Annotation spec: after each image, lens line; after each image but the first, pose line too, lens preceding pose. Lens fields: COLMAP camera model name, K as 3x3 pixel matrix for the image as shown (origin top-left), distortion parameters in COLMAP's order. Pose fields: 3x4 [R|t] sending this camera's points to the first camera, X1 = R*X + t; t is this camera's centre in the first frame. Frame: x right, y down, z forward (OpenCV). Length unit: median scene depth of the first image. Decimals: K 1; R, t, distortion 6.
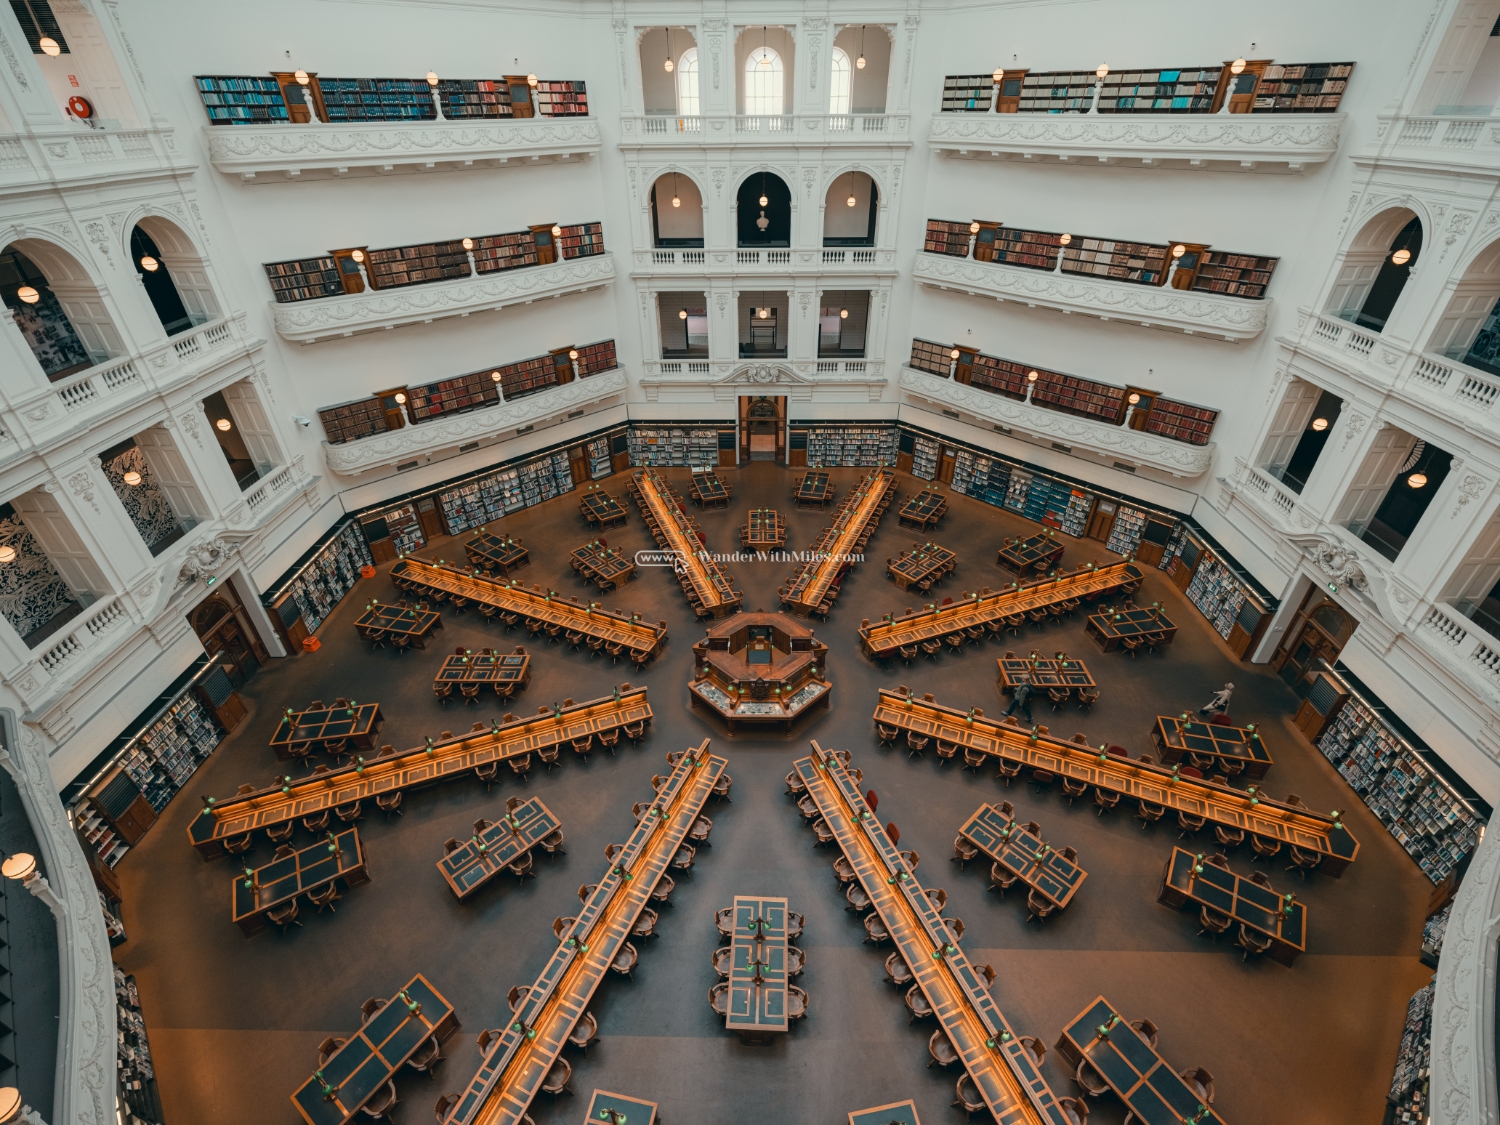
lens RADIAL K [[679.5, 0, 738.0], [0, 679.5, 582.3], [0, 0, 1]] dist [-0.011345, 0.000294]
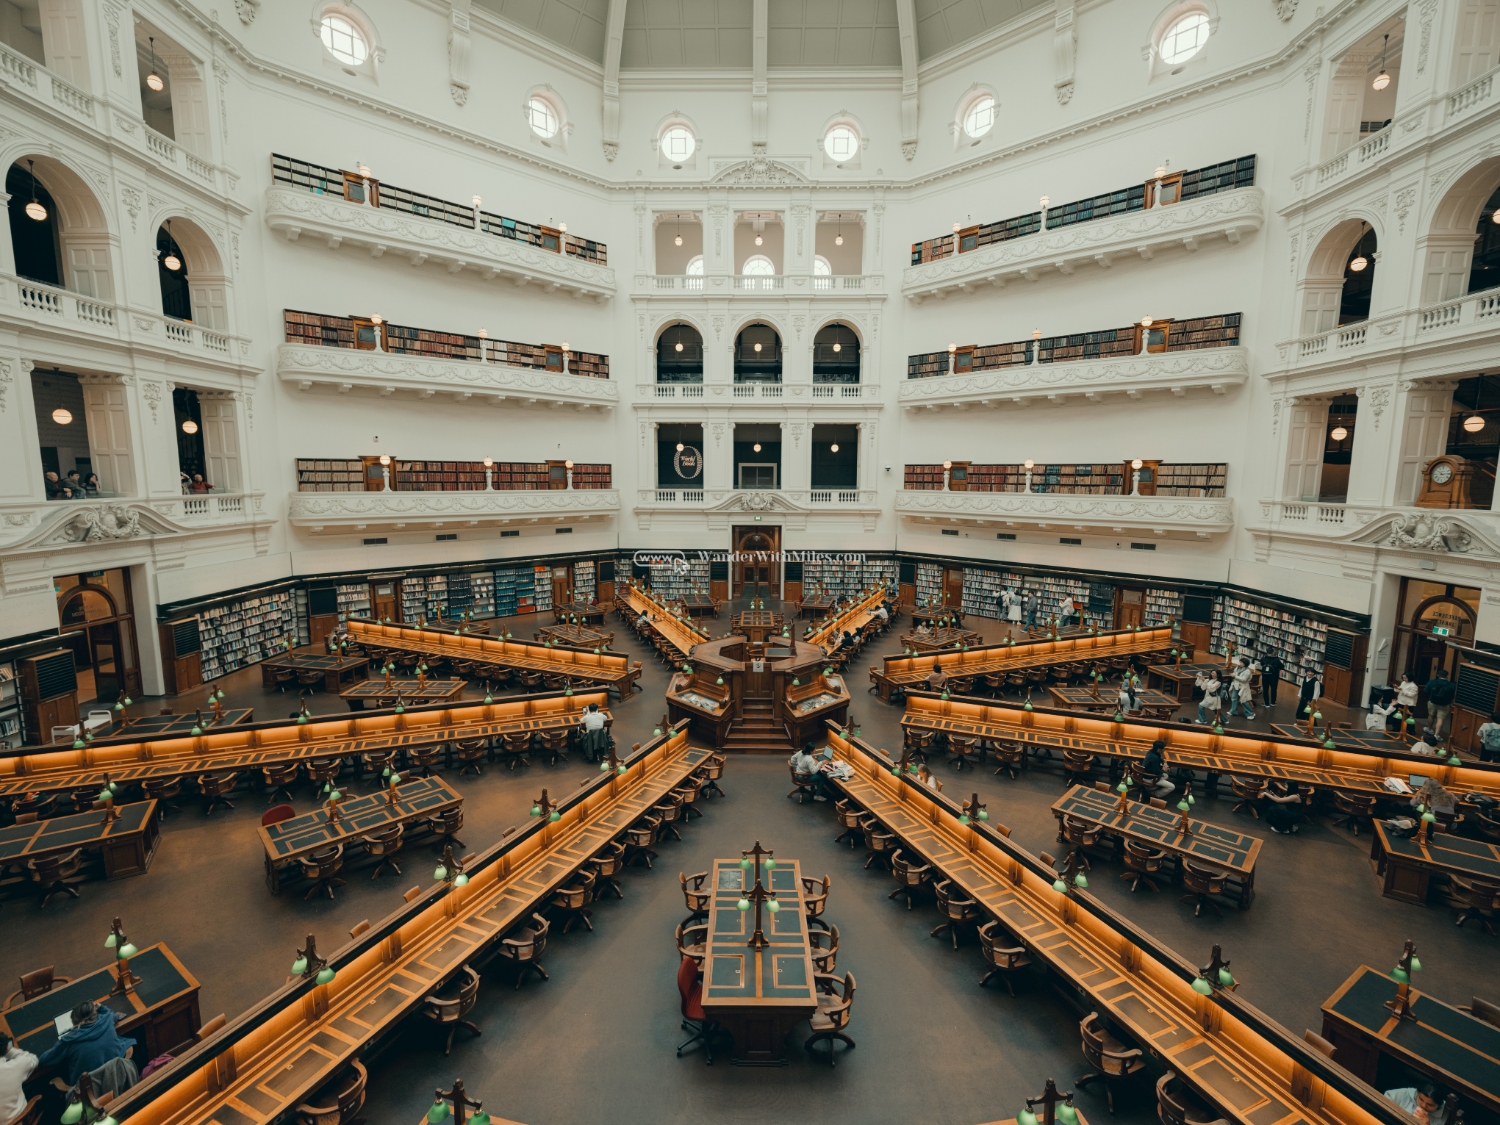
lens RADIAL K [[679.5, 0, 737.4], [0, 679.5, 596.6], [0, 0, 1]] dist [-0.011345, 0.000294]
pose [[0.999795, 0.017184, 0.010745, -0.000301], [-0.010535, 0.893560, -0.448820, 0.323075], [-0.017314, 0.448614, 0.893558, 0.204224]]
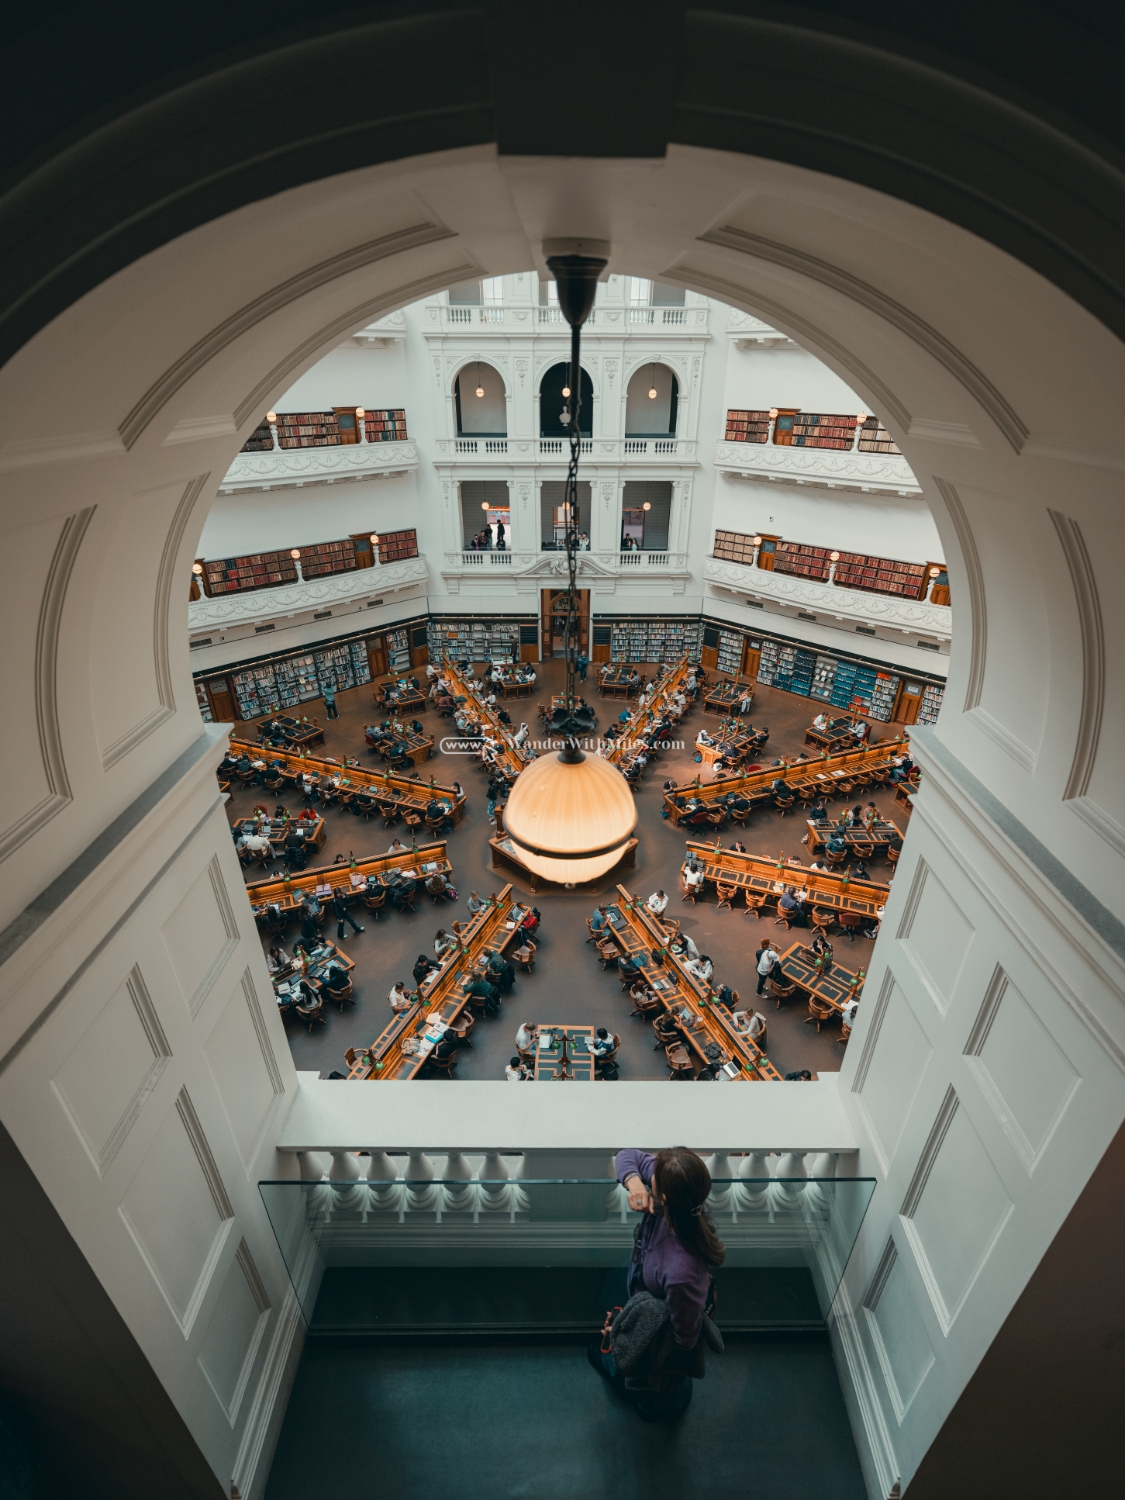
lens RADIAL K [[720.8, 0, 556.0], [0, 720.8, 792.8], [0, 0, 1]] dist [-0.014417, -0.000721]
pose [[0.999703, 0.000668, 0.024370, -0.003257], [0.001332, 0.996633, -0.081977, 0.131366], [-0.024343, 0.081985, 0.996336, -0.021256]]
